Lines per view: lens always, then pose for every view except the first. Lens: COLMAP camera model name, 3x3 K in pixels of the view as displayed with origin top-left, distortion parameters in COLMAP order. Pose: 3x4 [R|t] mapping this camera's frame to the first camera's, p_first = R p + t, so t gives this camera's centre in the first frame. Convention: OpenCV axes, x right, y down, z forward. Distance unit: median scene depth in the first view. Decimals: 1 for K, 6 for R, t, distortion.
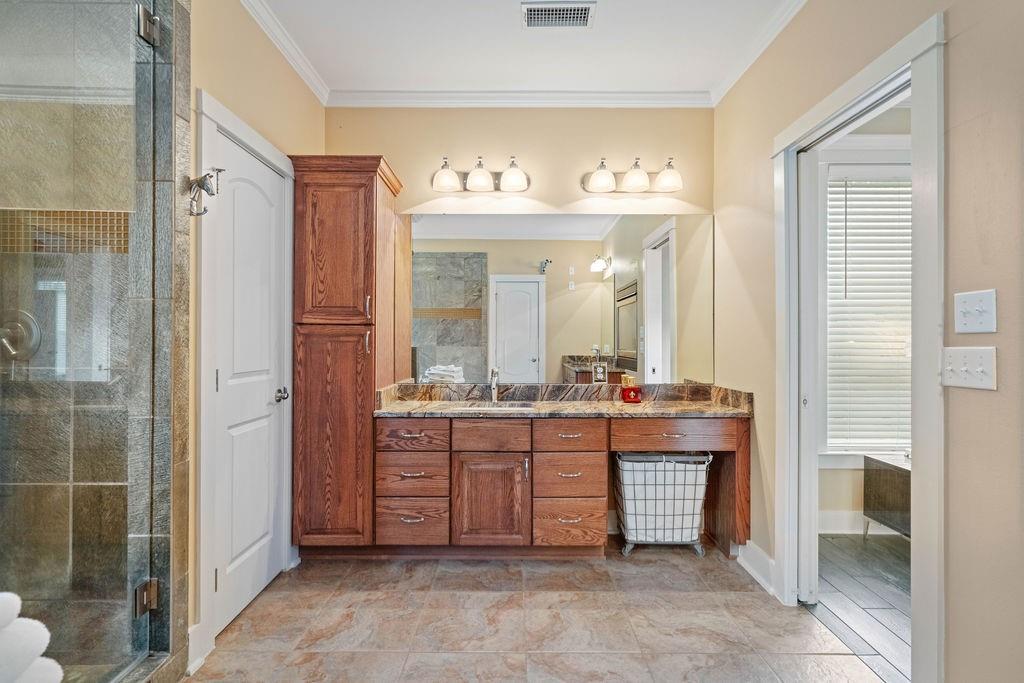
lens RADIAL K [[498.4, 0, 512.0], [0, 498.4, 341.5], [0, 0, 1]] dist [0.000317, 0.000003]
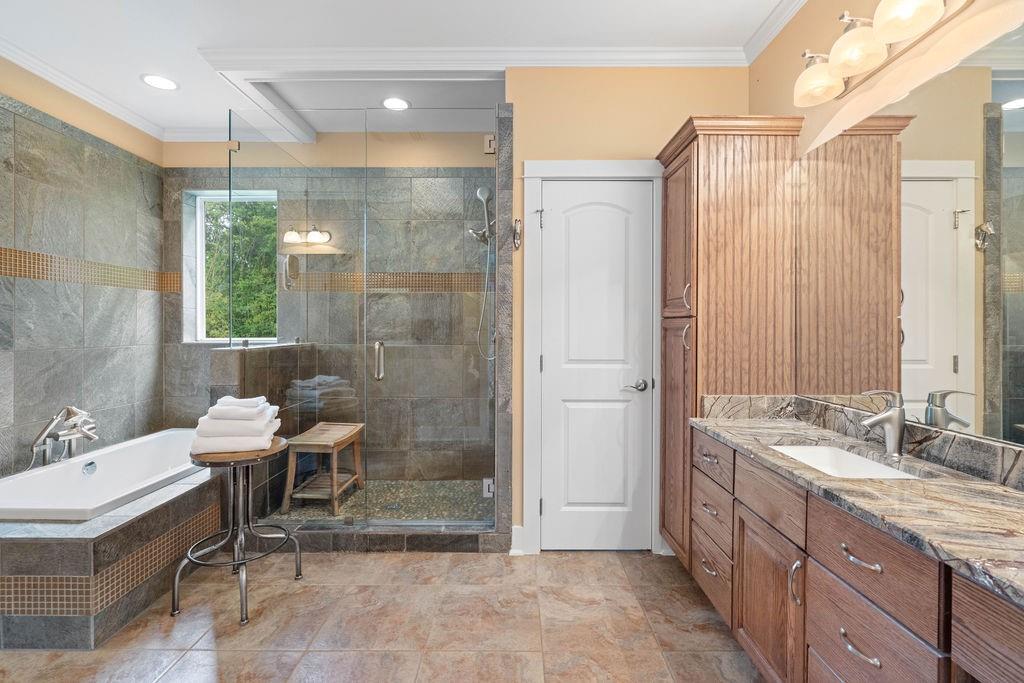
lens RADIAL K [[469.6, 0, 512.9], [0, 469.6, 335.2], [0, 0, 1]] dist [0.013517, 0.000539]
pose [[-0.011277, 0.009893, -0.999887, 0.538969], [-0.002717, 0.999947, 0.009924, -0.009104], [0.999933, 0.002829, -0.011250, 0.707482]]
